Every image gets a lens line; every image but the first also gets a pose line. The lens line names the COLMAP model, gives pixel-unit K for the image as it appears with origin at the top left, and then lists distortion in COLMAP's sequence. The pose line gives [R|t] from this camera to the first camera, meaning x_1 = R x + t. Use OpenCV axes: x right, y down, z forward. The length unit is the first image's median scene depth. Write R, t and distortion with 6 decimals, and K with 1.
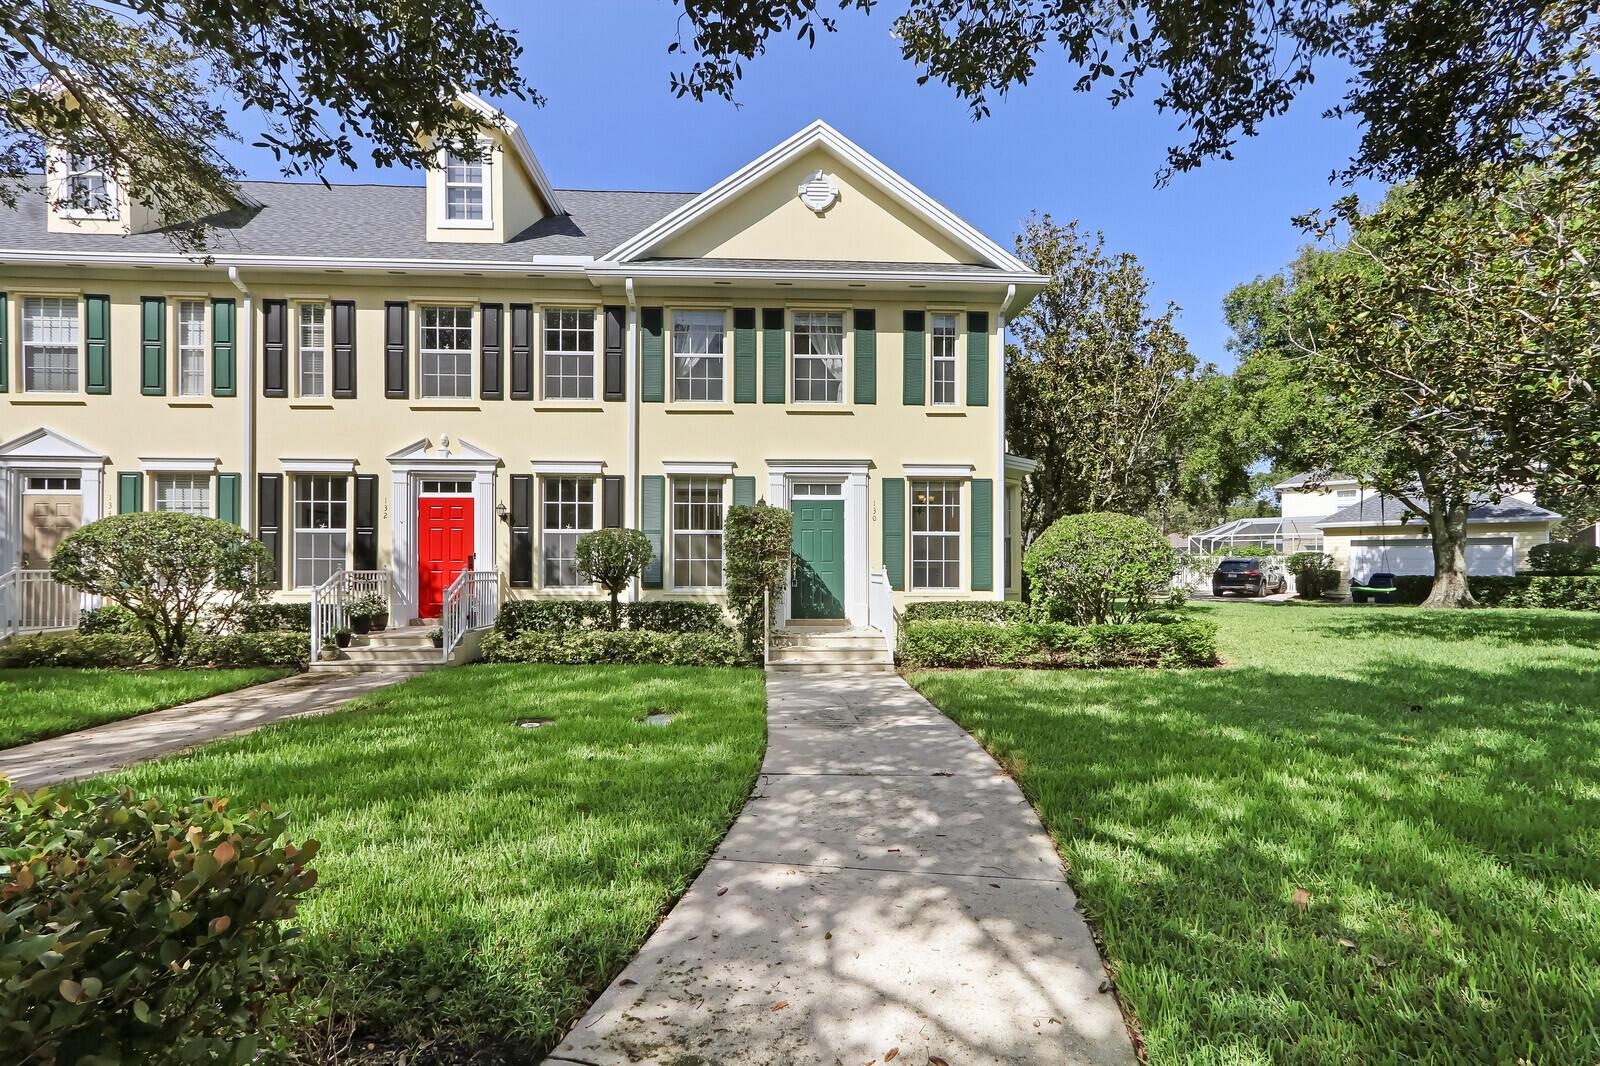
lens RADIAL K [[749.0, 0, 786.3], [0, 749.0, 568.4], [0, 0, 1]] dist [-0.000003, 0.012039]
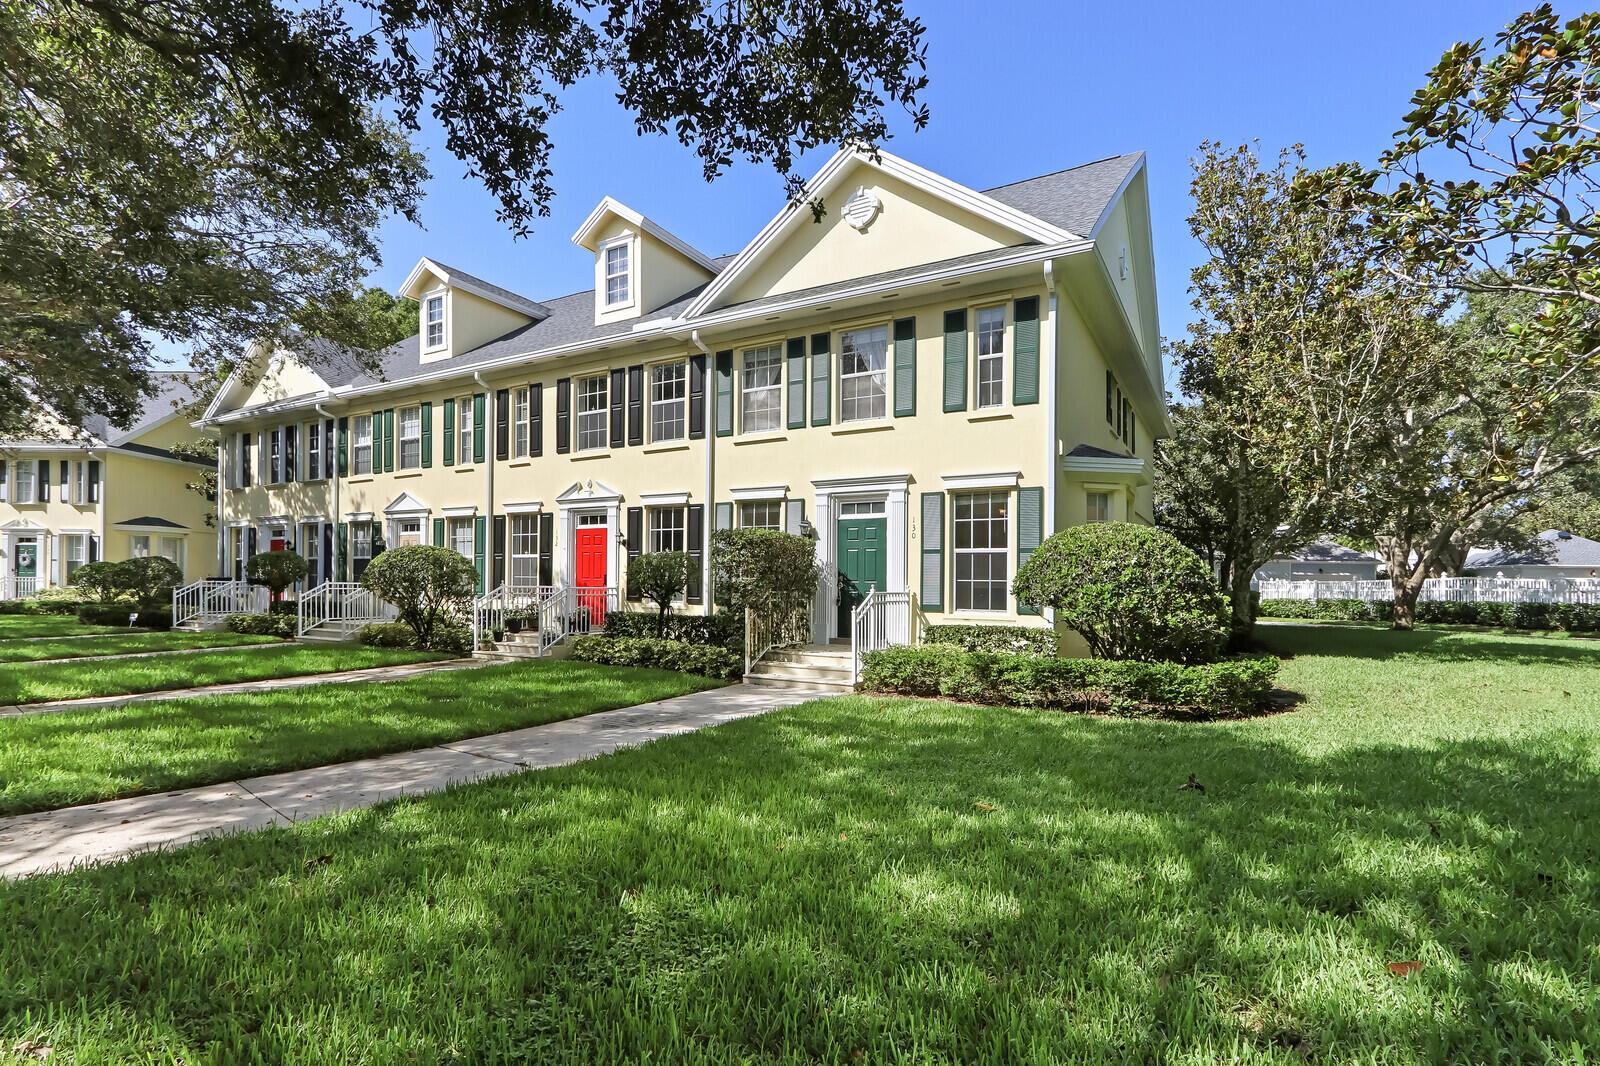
lens RADIAL K [[771.7, 0, 798.6], [0, 771.7, 581.6], [0, 0, 1]] dist [-0.000702, 0.020835]
pose [[0.840226, 0.005778, -0.542205, 0.540043], [-0.008731, 0.999958, -0.002874, -0.004561], [0.542166, 0.007149, 0.840241, 0.100583]]
